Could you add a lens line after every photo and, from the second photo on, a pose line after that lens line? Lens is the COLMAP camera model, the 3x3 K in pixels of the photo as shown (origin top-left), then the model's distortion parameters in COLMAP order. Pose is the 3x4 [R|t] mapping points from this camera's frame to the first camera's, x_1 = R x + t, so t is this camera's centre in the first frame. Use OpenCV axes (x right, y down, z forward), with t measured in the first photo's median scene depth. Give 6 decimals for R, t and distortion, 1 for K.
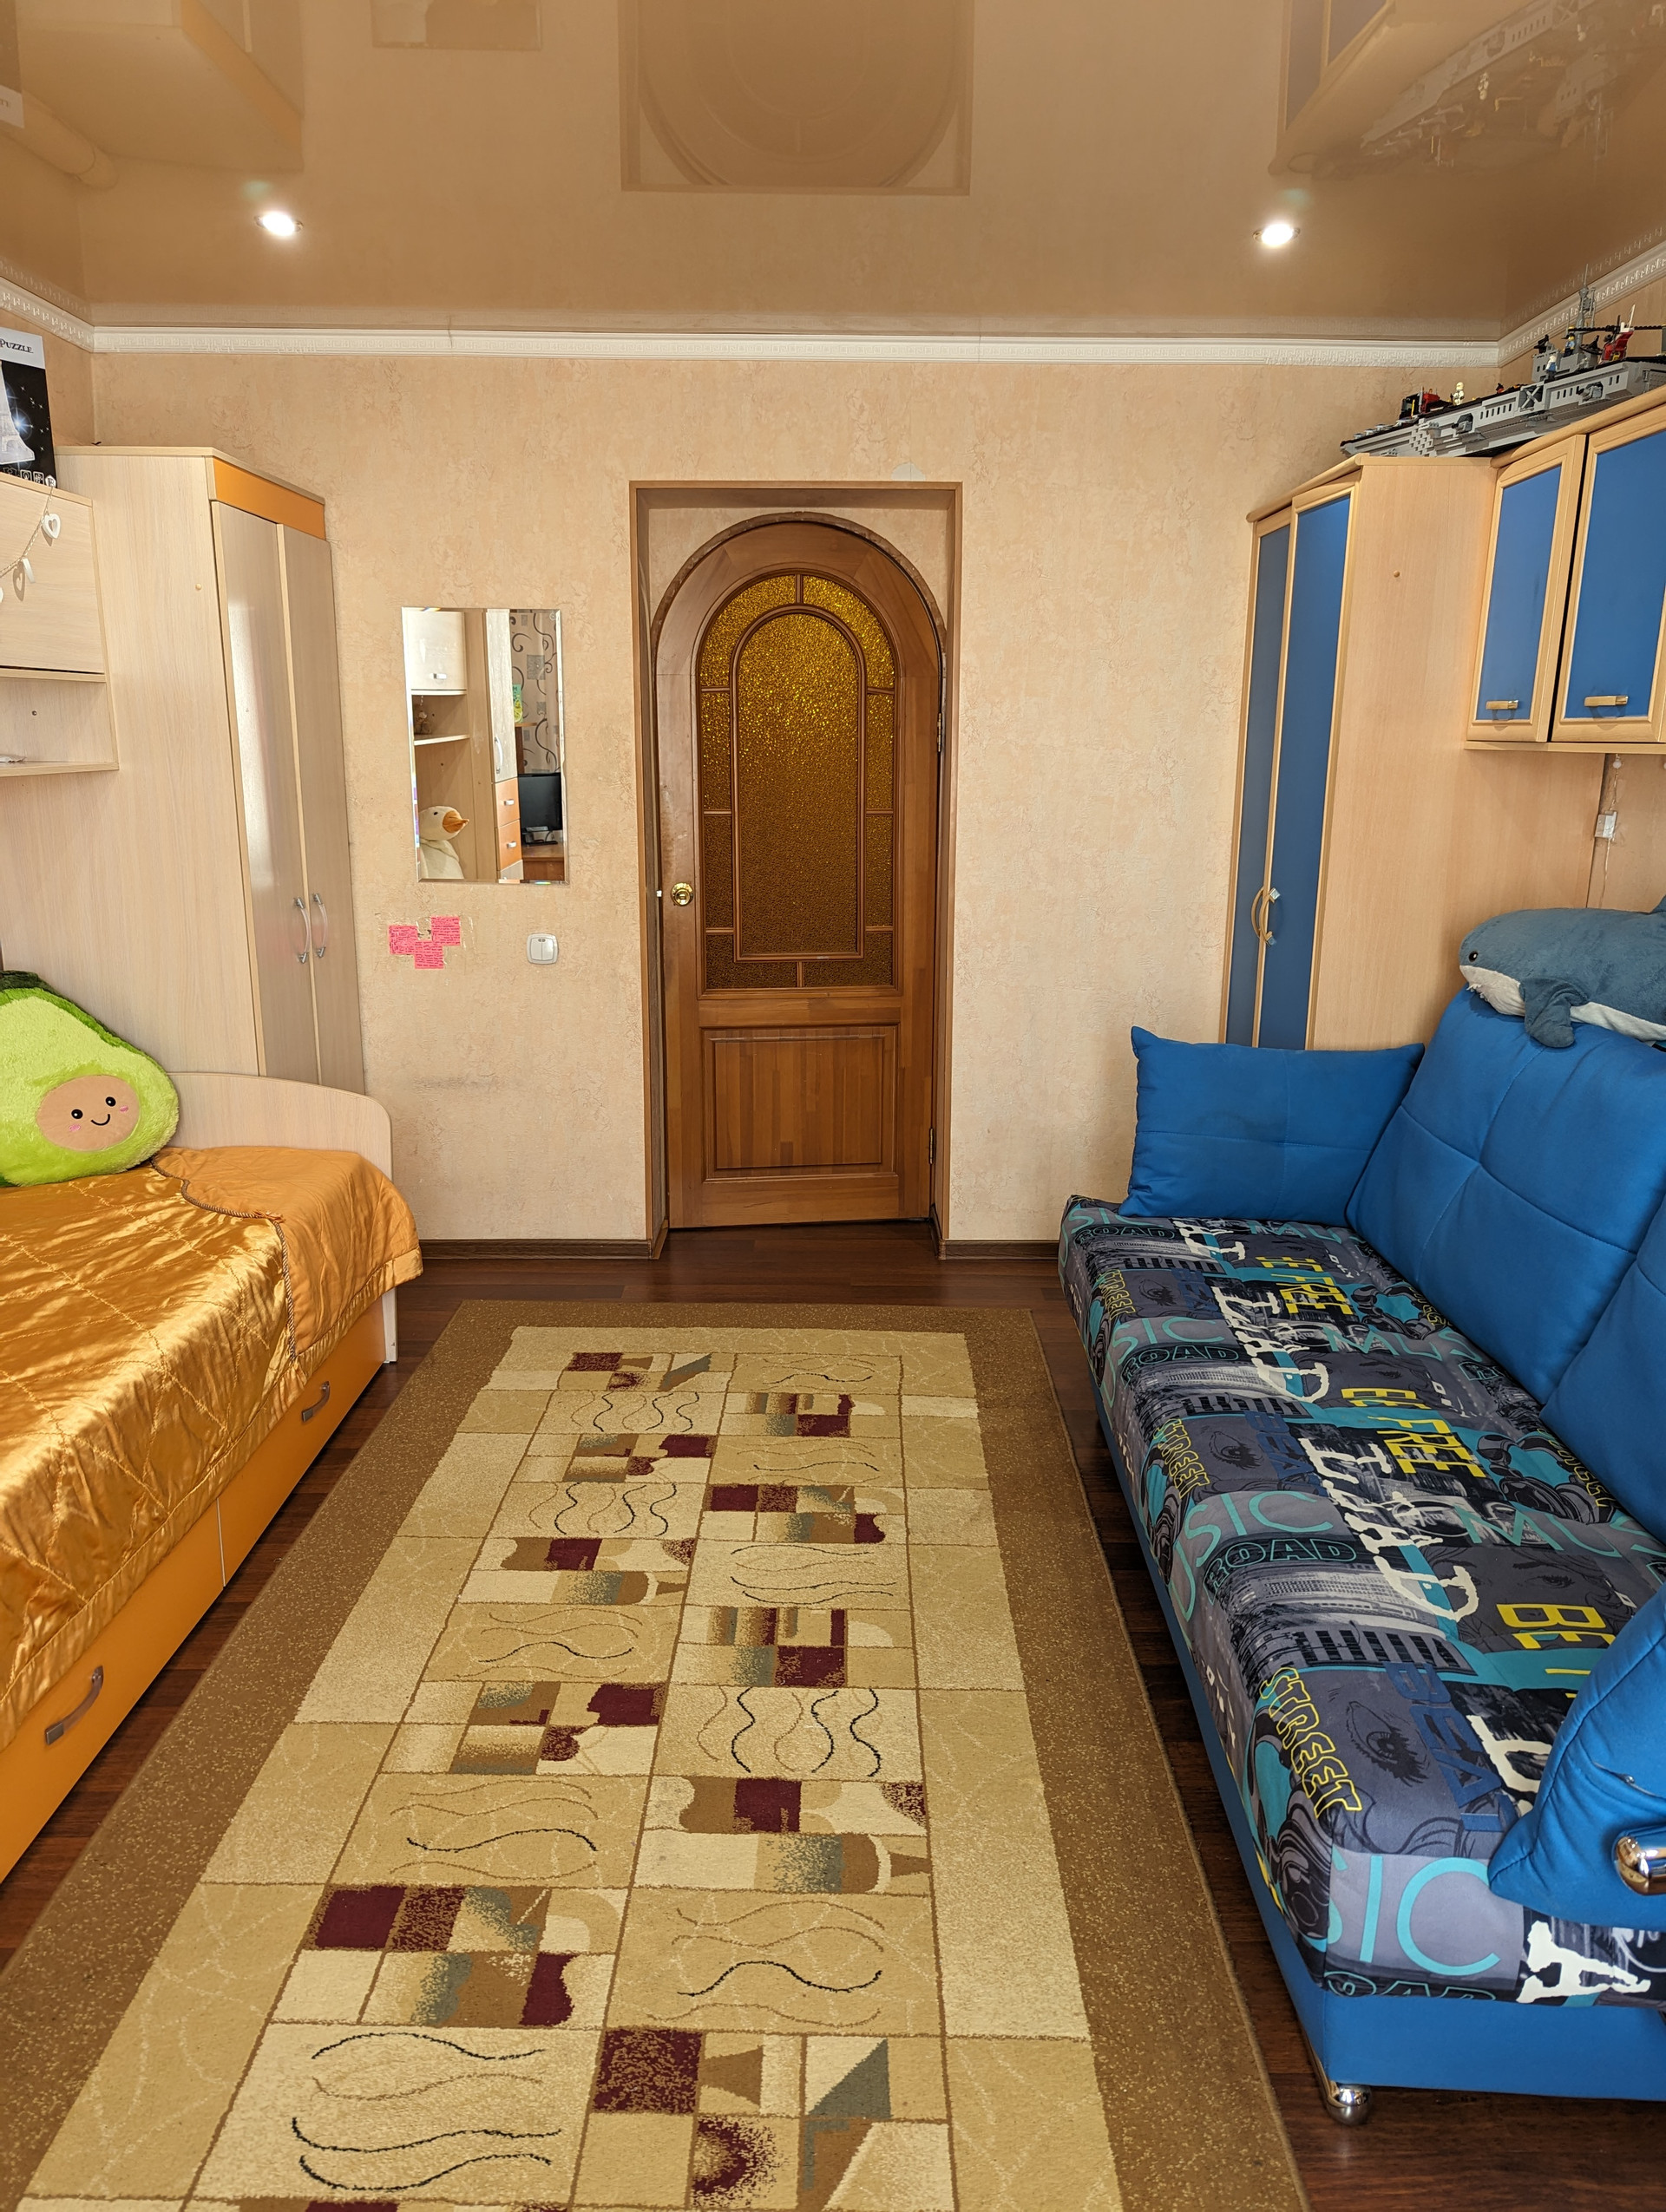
lens RADIAL K [[1558.0, 0, 838.6], [0, 1558.0, 1099.8], [0, 0, 1]] dist [0.057708, -0.052771]
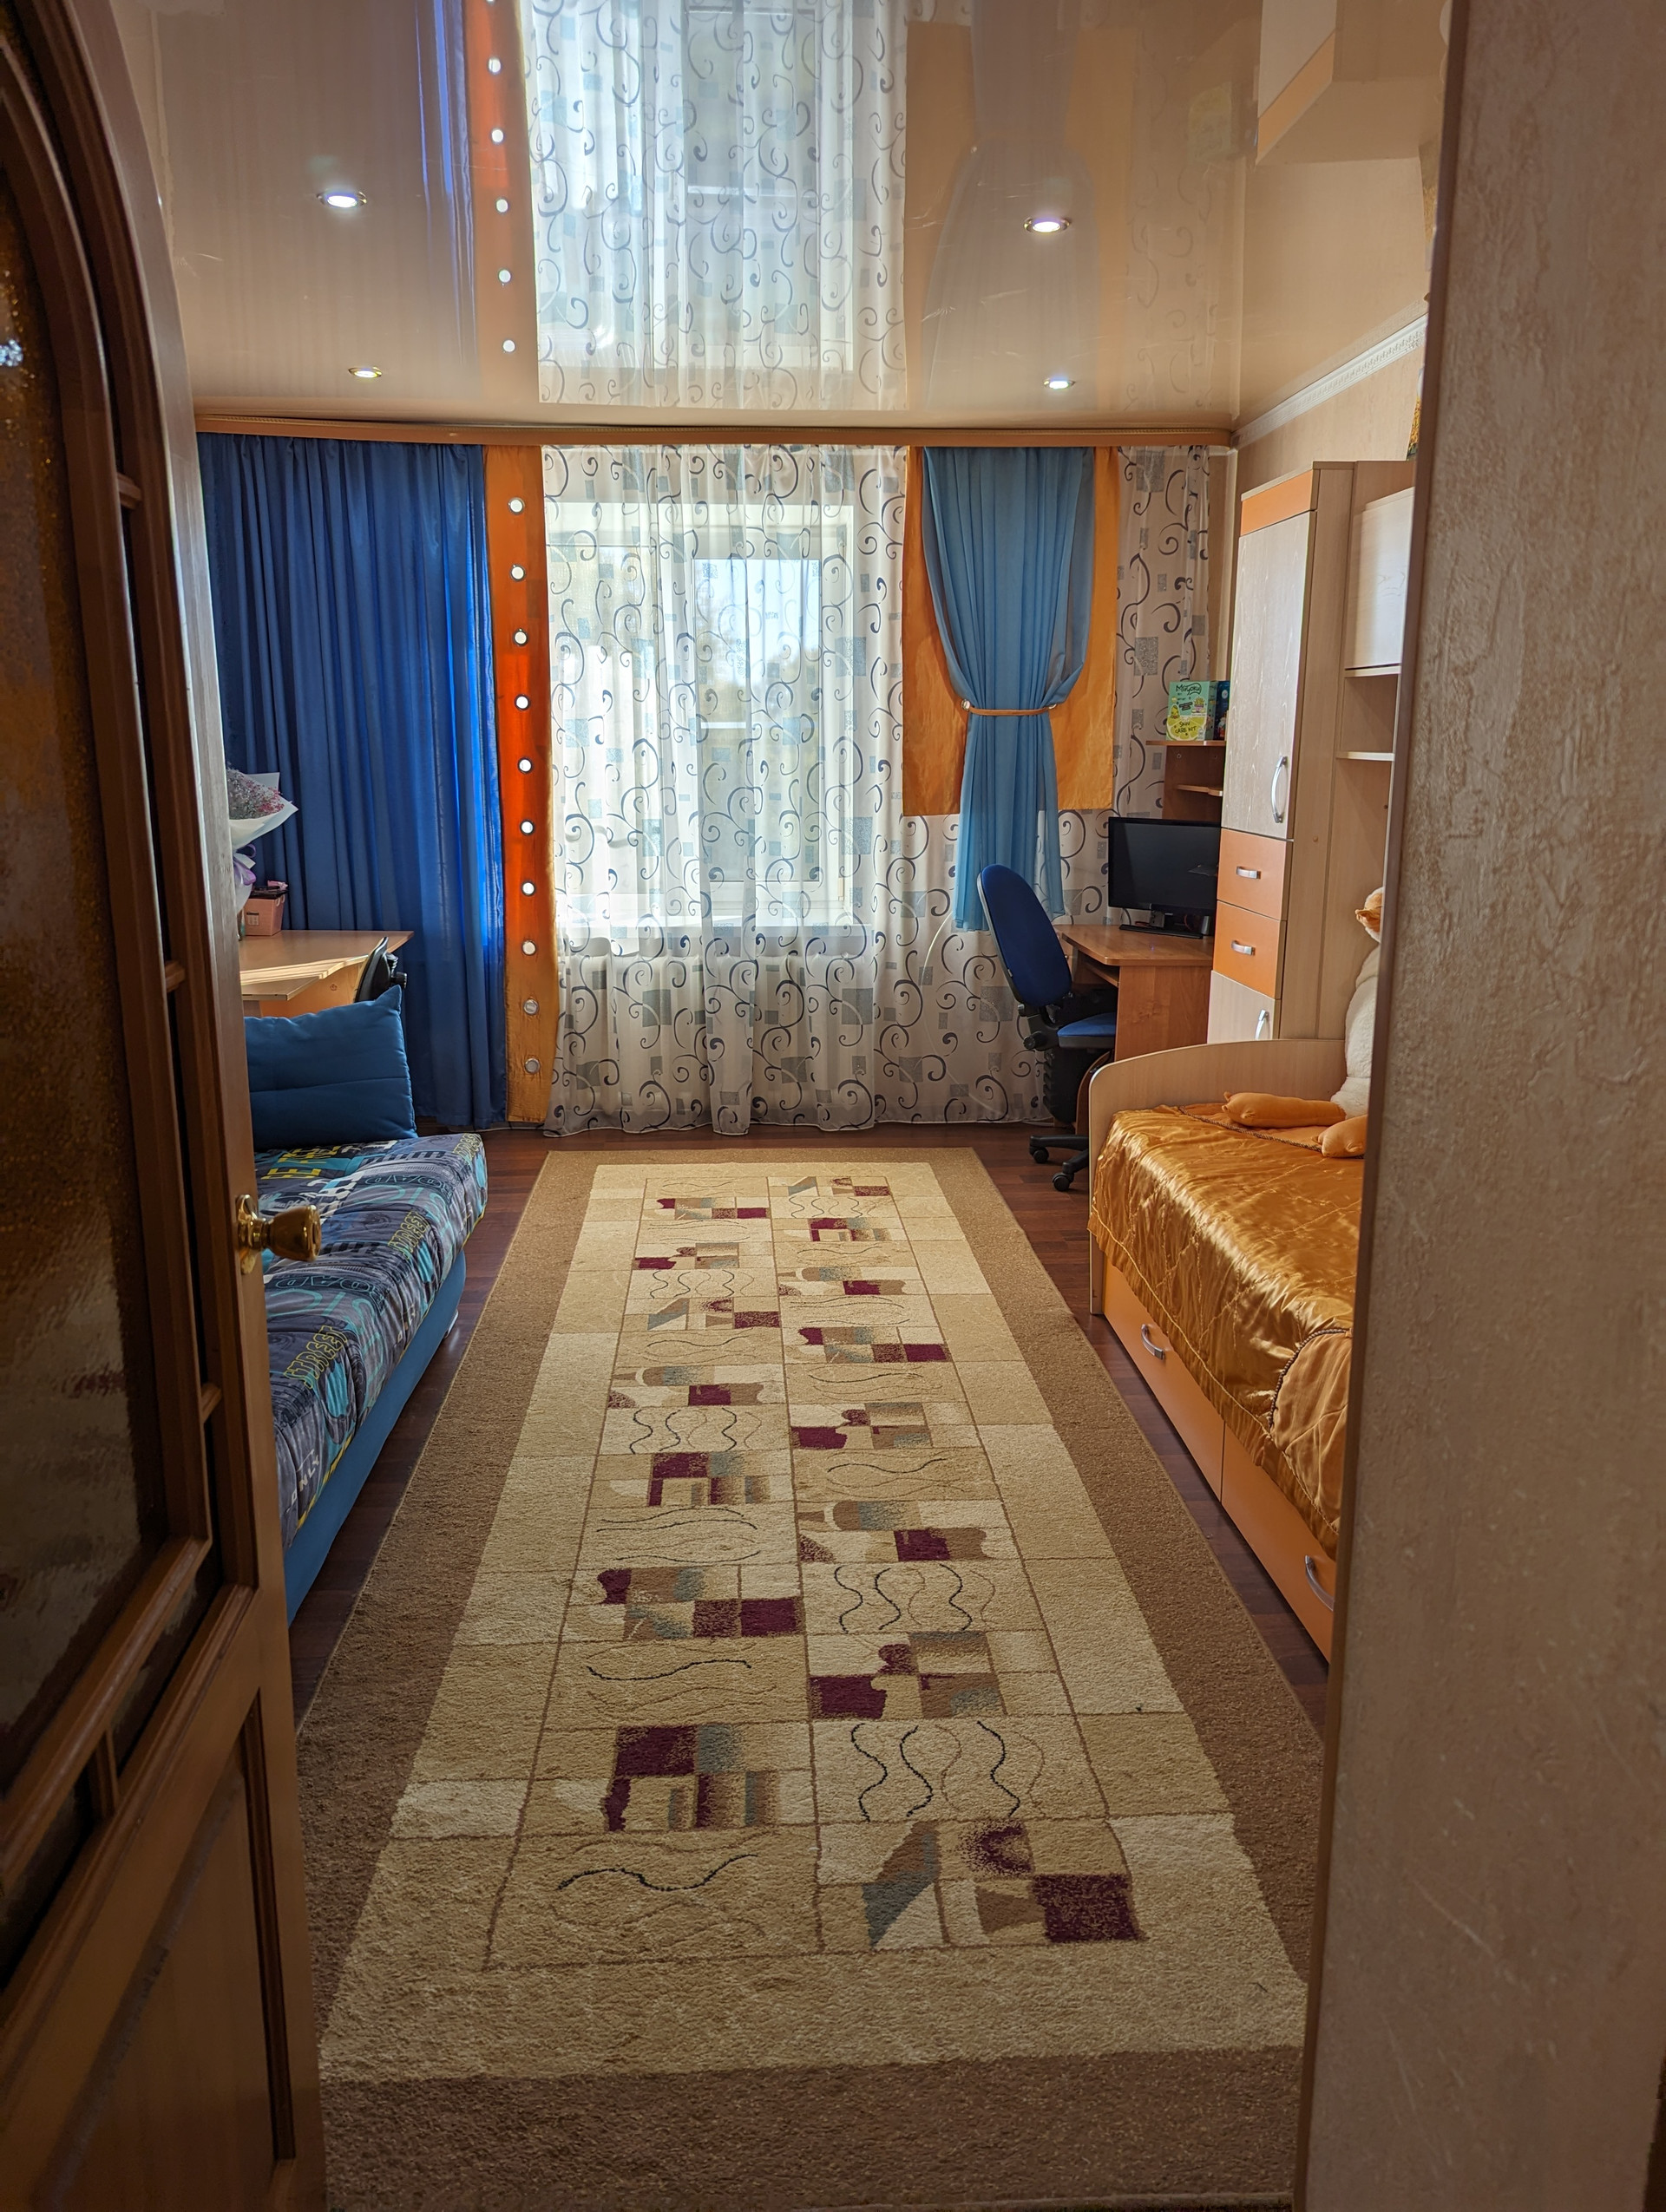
lens RADIAL K [[1550.5, 0, 841.3], [0, 1550.5, 1094.0], [0, 0, 1]] dist [0.061057, -0.062249]
pose [[-0.997211, 0.010198, -0.073935, -0.049624], [-0.023613, 0.896621, 0.442169, -0.394267], [0.070801, 0.442681, -0.893880, 1.736417]]
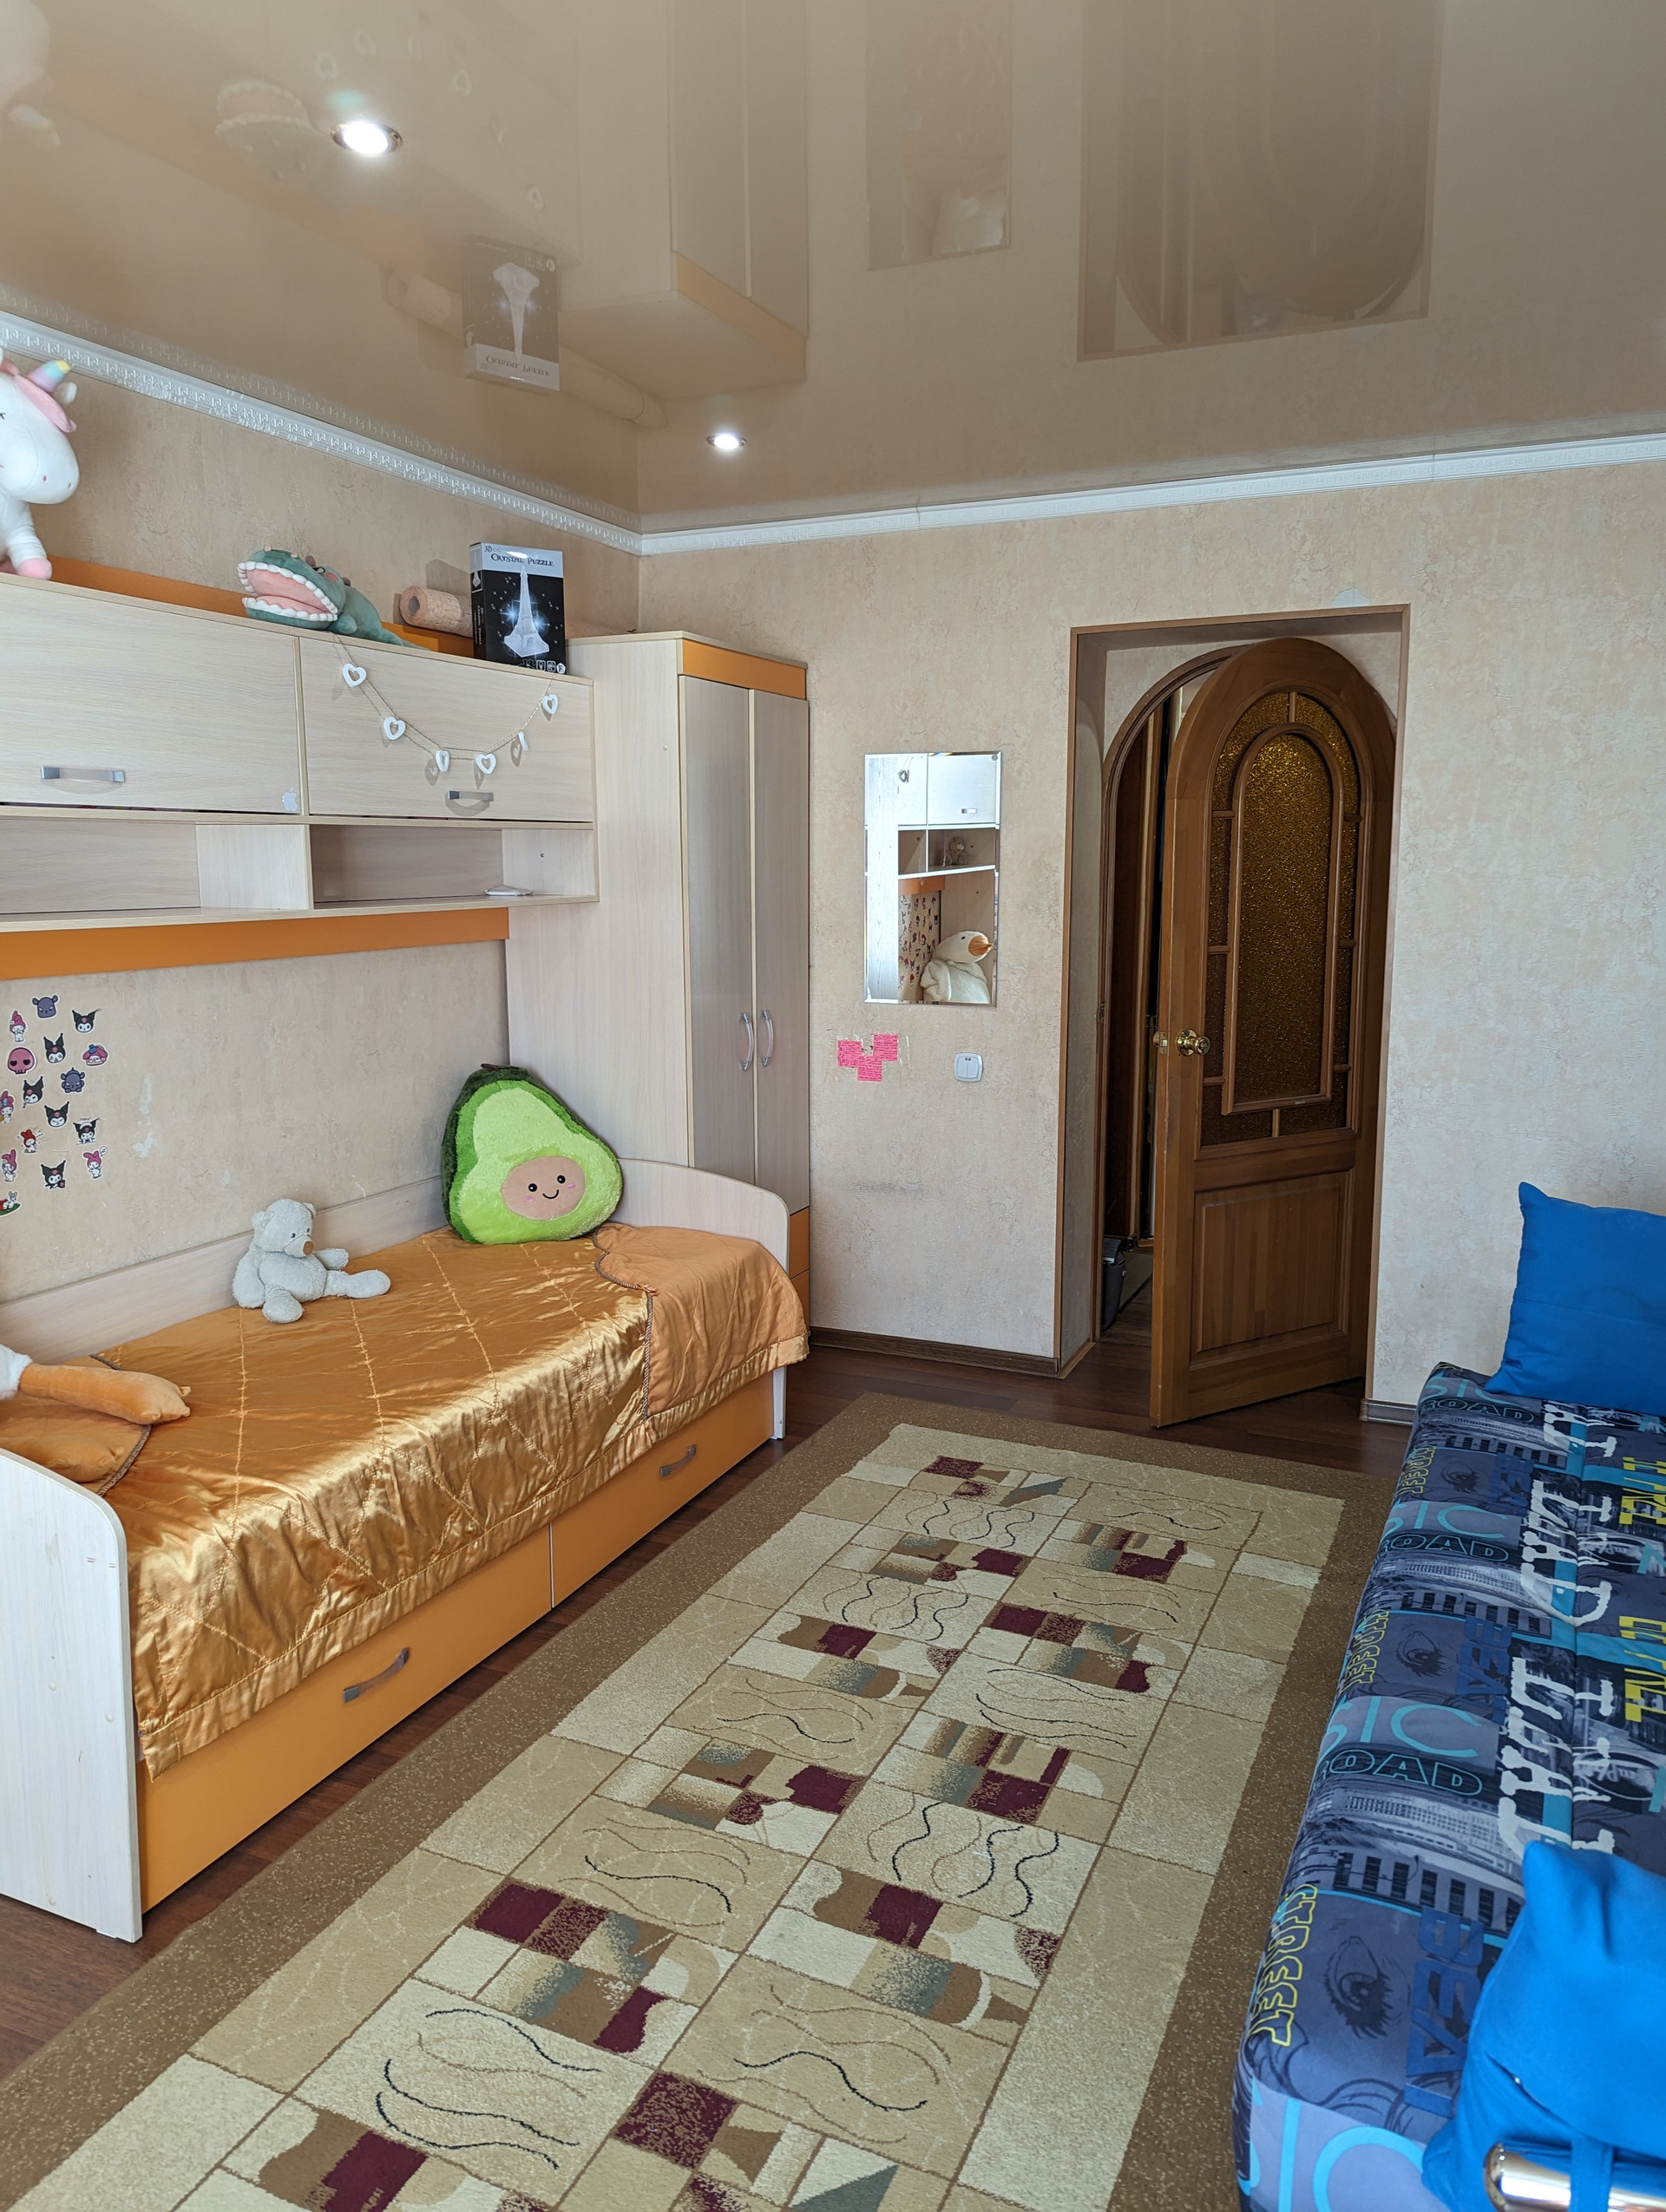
lens RADIAL K [[1557.5, 0, 836.4], [0, 1557.5, 1112.8], [0, 0, 1]] dist [0.064012, -0.063929]
pose [[0.913428, 0.058136, -0.402828, 0.226743], [-0.085088, 0.995152, -0.049319, -0.009957], [0.398008, 0.079325, 0.913946, 0.010189]]
